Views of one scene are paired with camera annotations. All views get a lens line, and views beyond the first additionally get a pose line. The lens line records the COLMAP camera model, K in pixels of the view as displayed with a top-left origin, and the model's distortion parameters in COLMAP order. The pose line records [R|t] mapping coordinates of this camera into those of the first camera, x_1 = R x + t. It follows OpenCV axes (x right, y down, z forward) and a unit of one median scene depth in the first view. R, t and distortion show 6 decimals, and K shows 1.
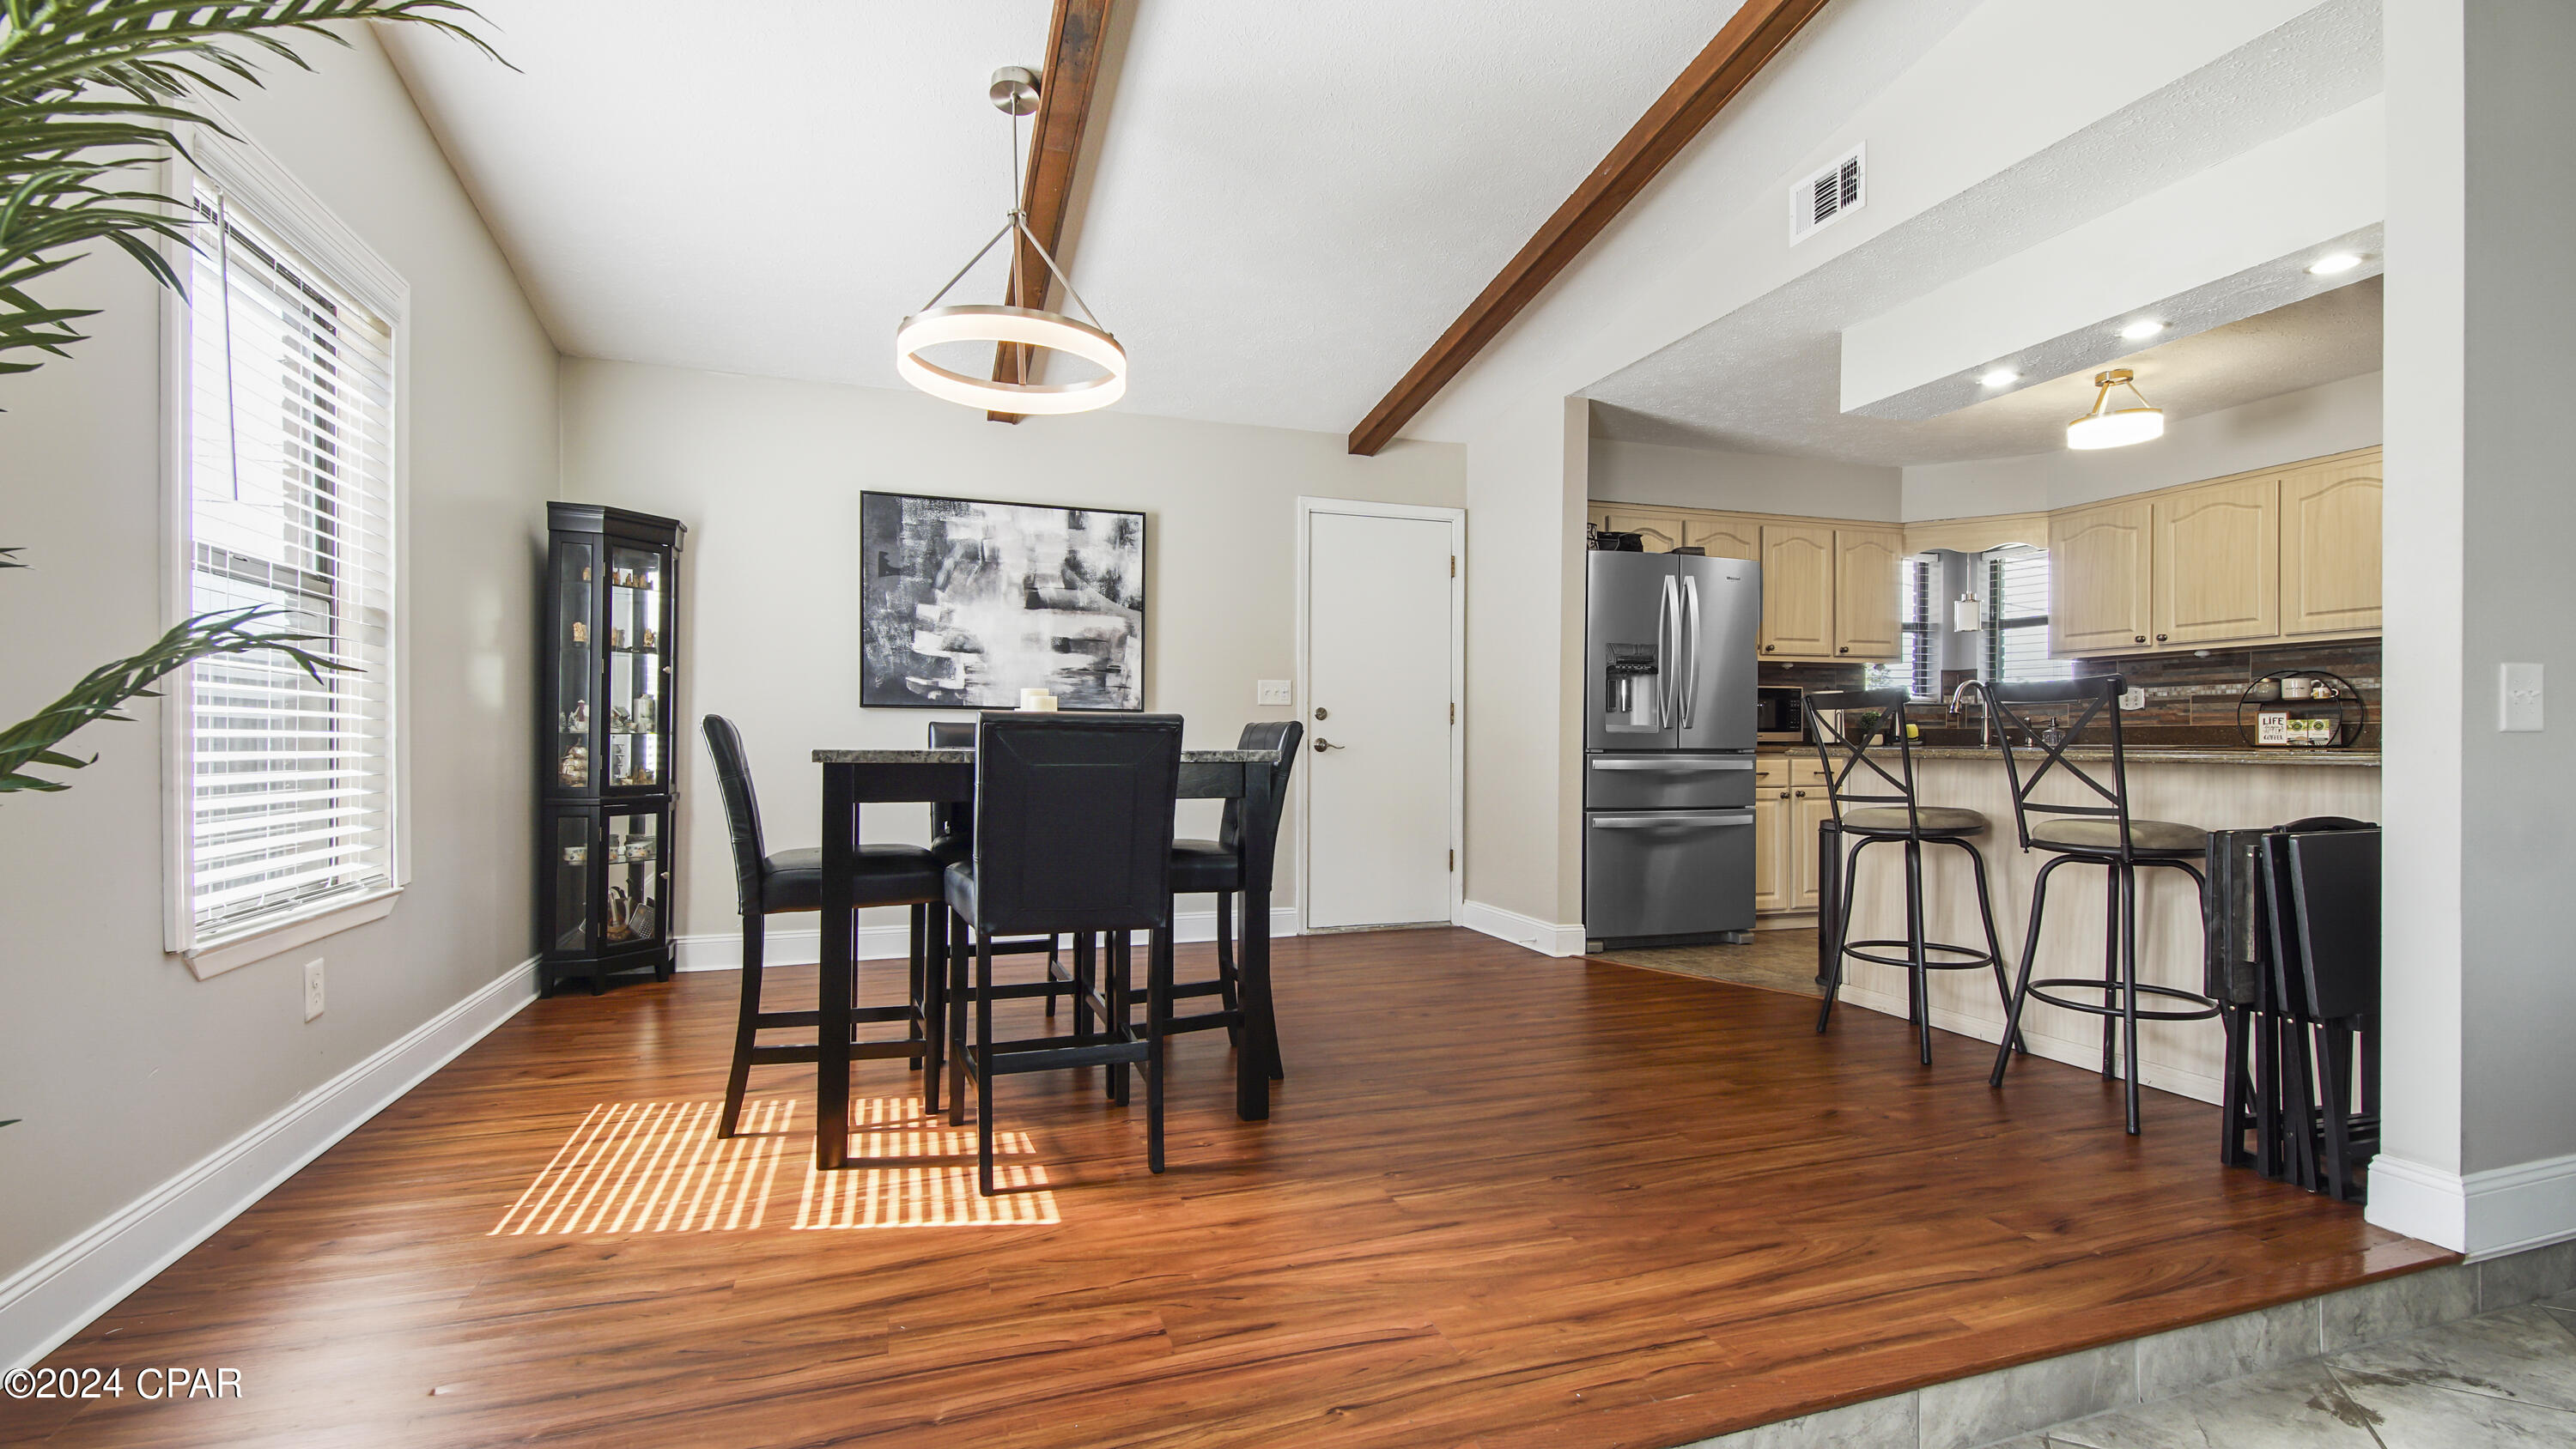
lens RADIAL K [[1166.2, 0, 1277.3], [0, 1166.2, 756.9], [0, 0, 1]] dist [0.040767, -0.023530]
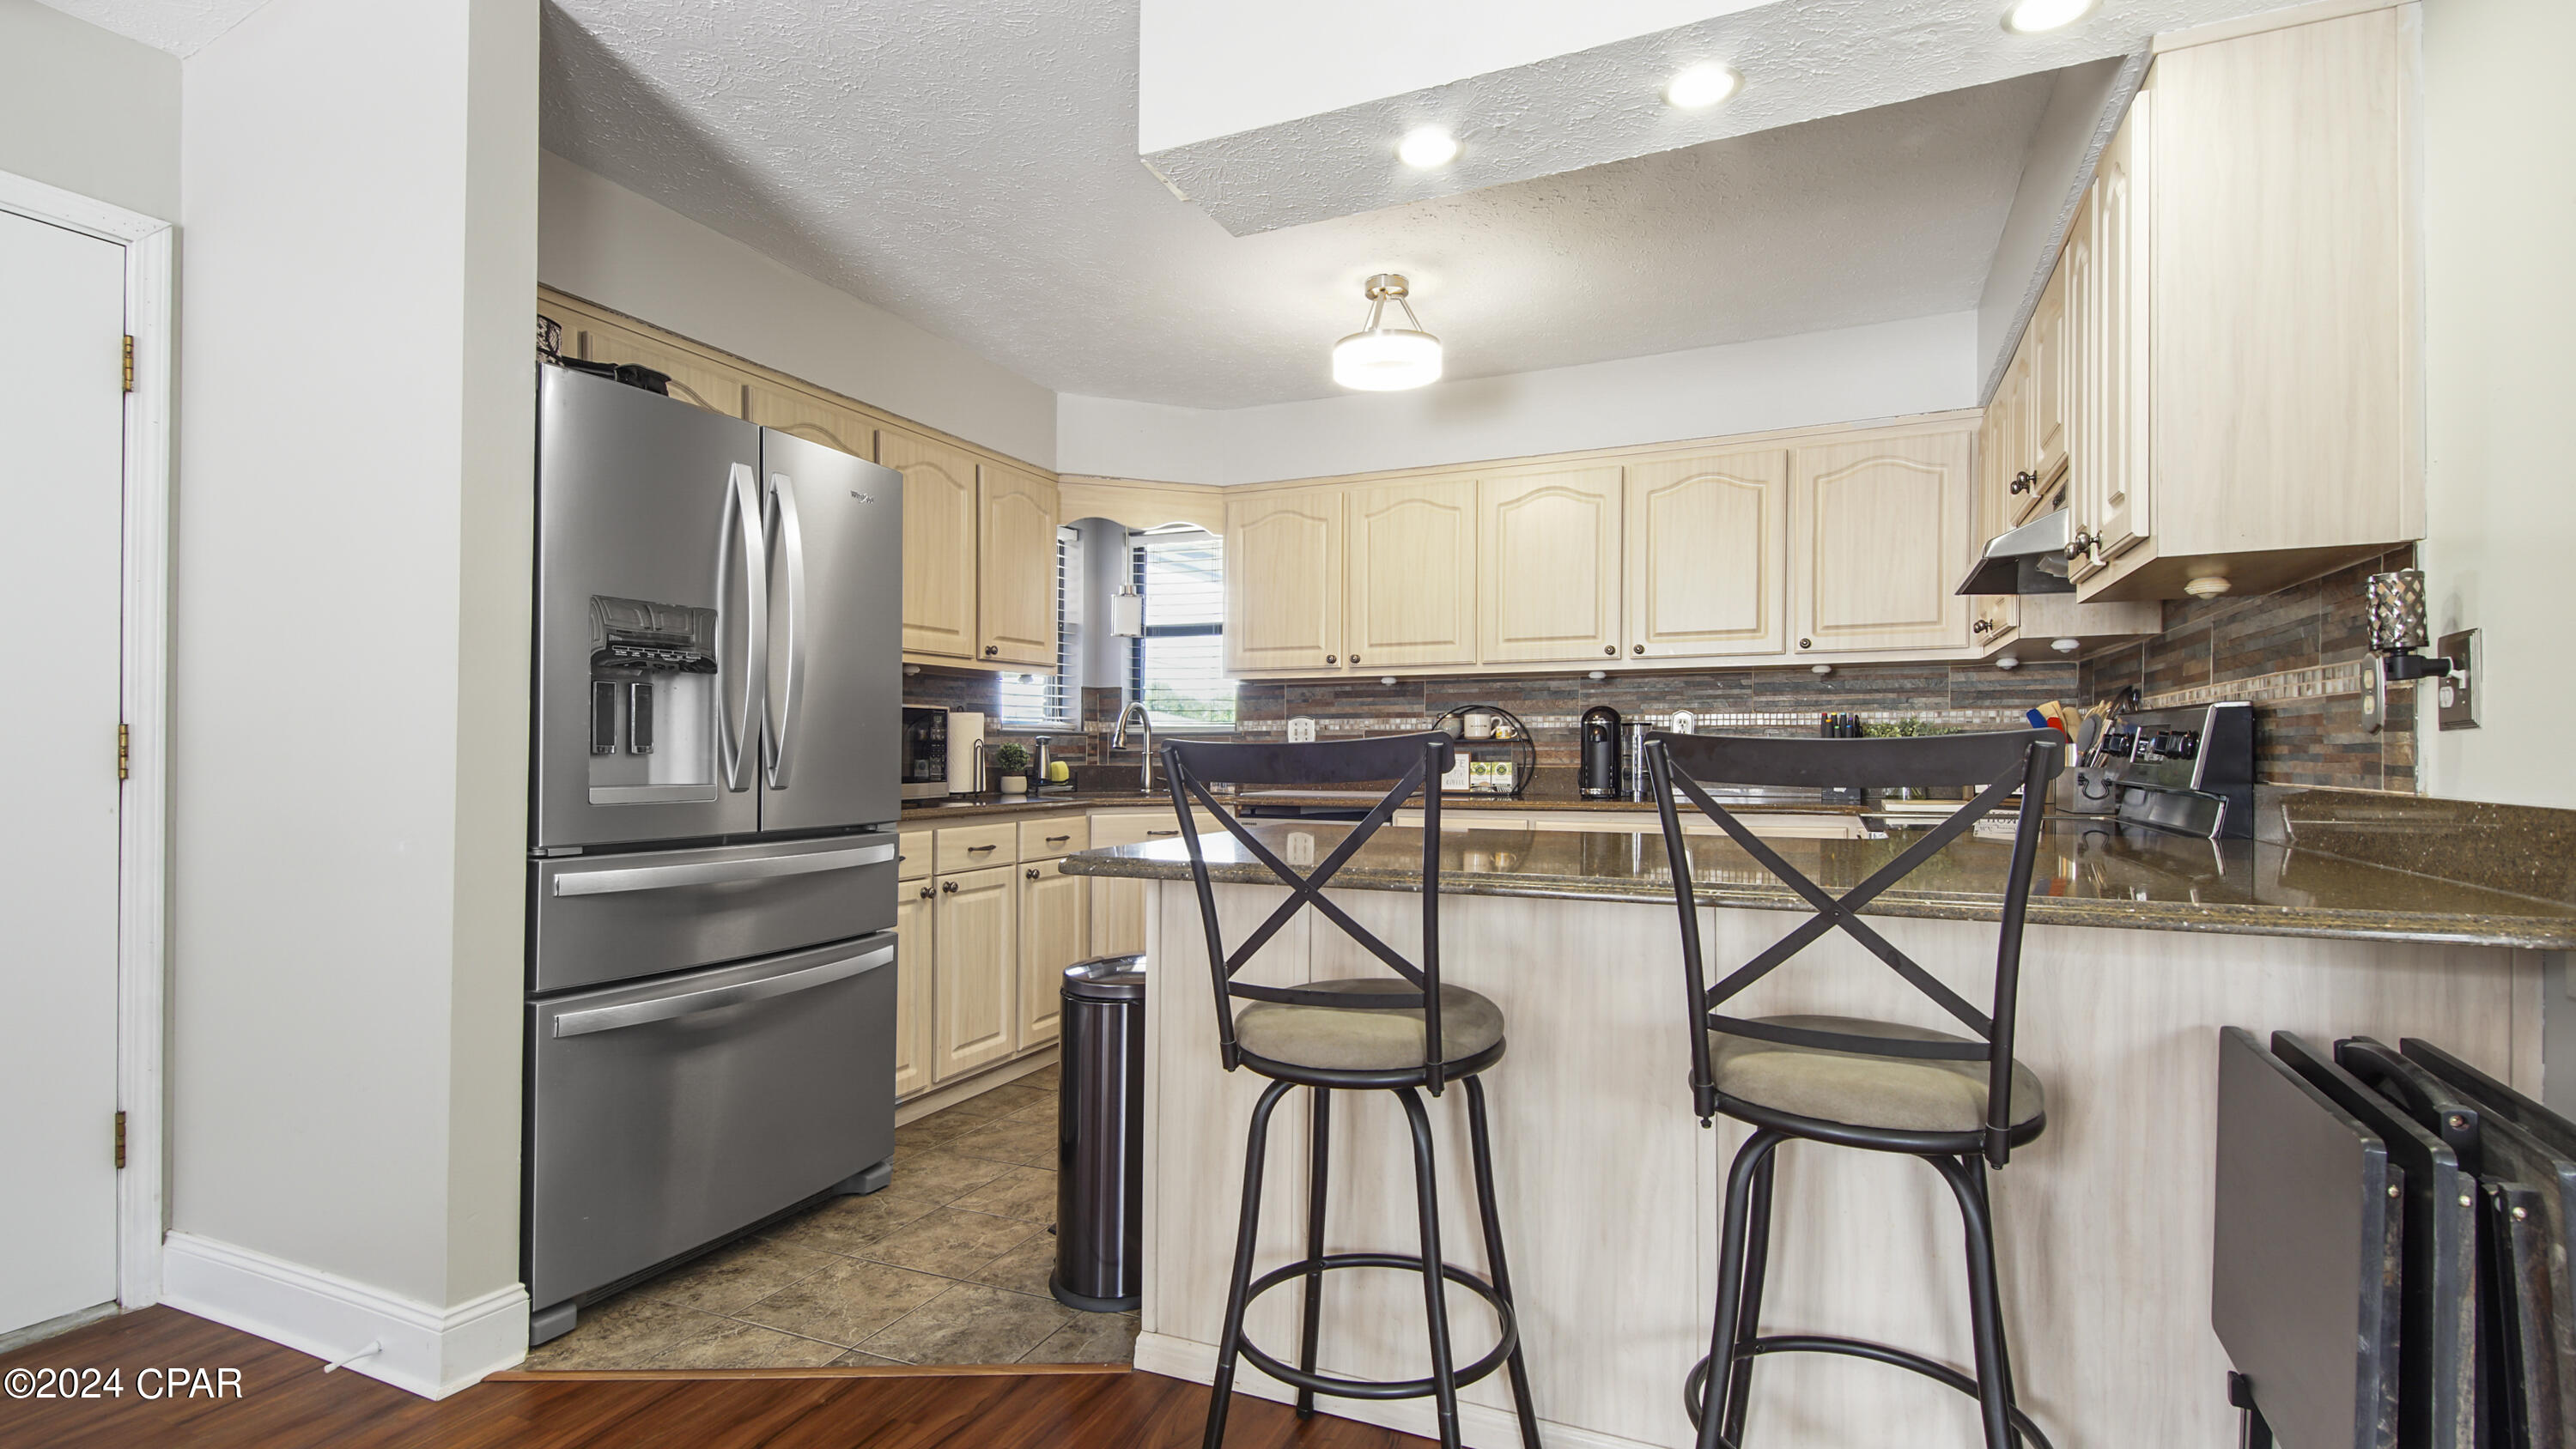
lens RADIAL K [[1201.6, 0, 1311.1], [0, 1201.6, 734.9], [0, 0, 1]] dist [0.041875, -0.025581]
pose [[0.671023, 0.008575, 0.741387, 0.132696], [0.009264, 0.999758, -0.019948, -0.036212], [-0.741379, 0.020254, 0.670781, 0.522616]]
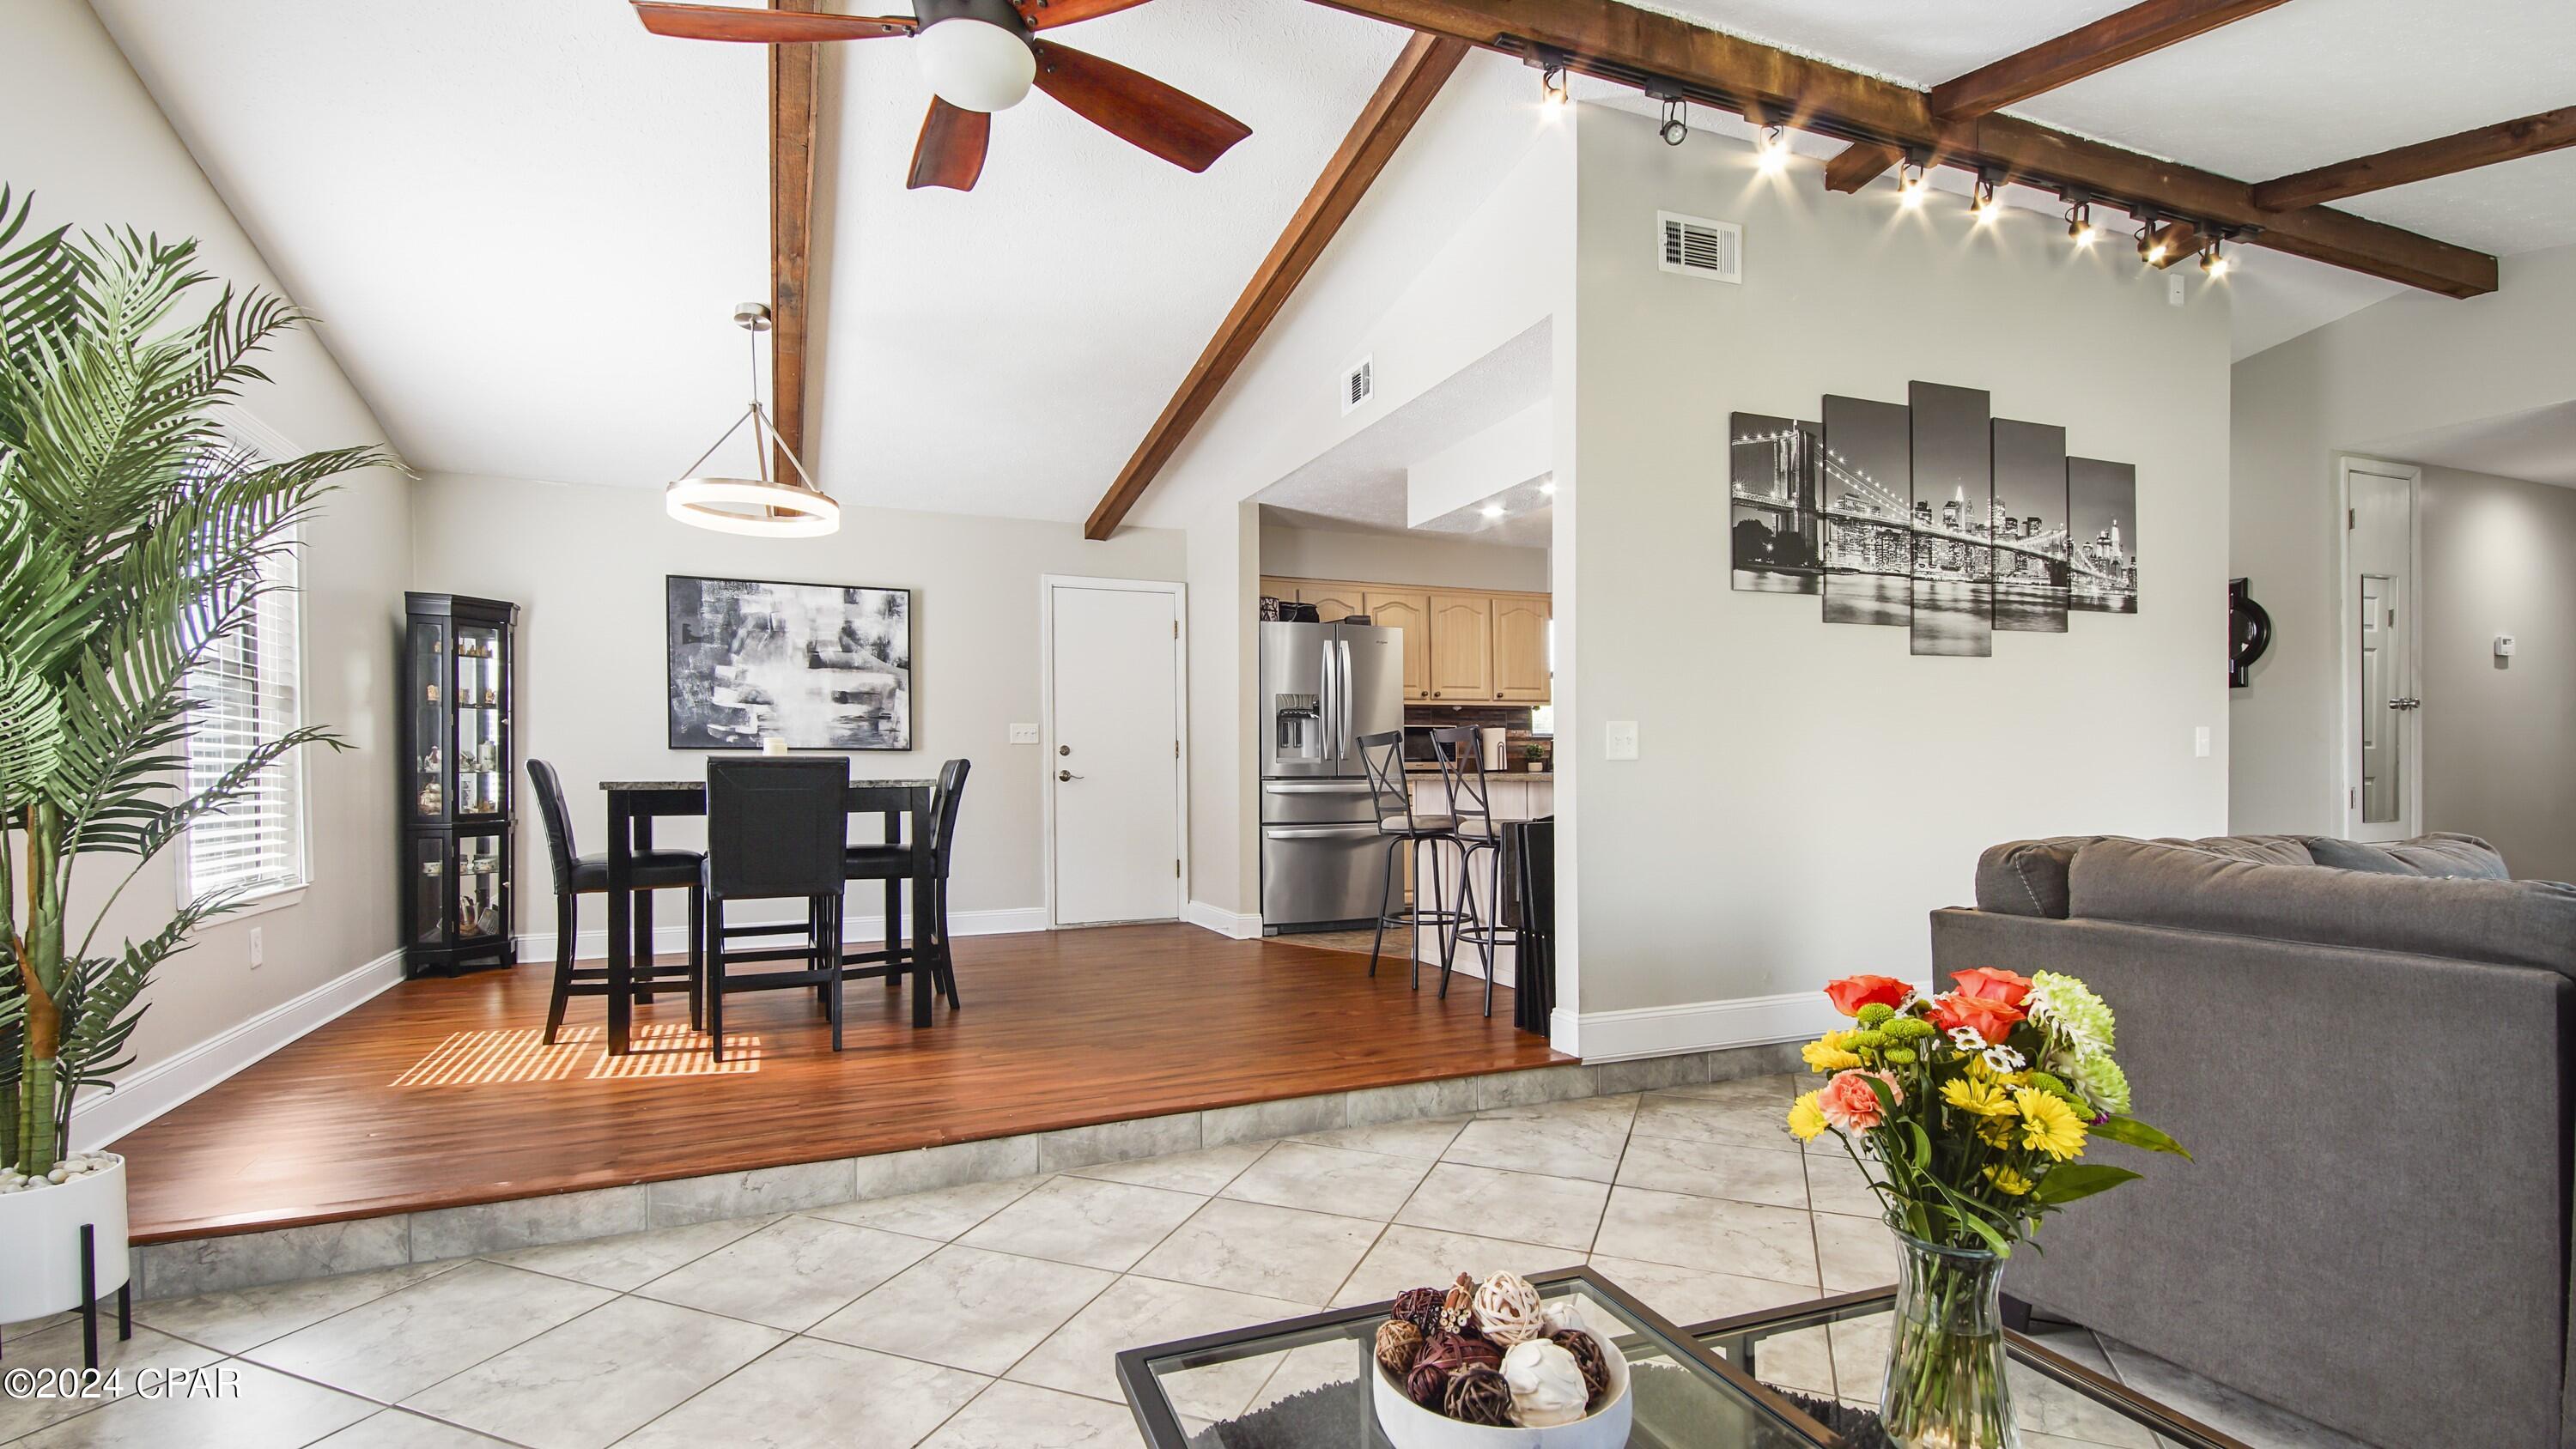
lens RADIAL K [[1226.1, 0, 1289.8], [0, 1226.1, 799.4], [0, 0, 1]] dist [0.035574, -0.029129]
pose [[0.996922, -0.012402, 0.077410, 0.194053], [0.011790, 0.999896, 0.008363, 0.007290], [-0.077506, -0.007425, 0.996964, -0.348746]]
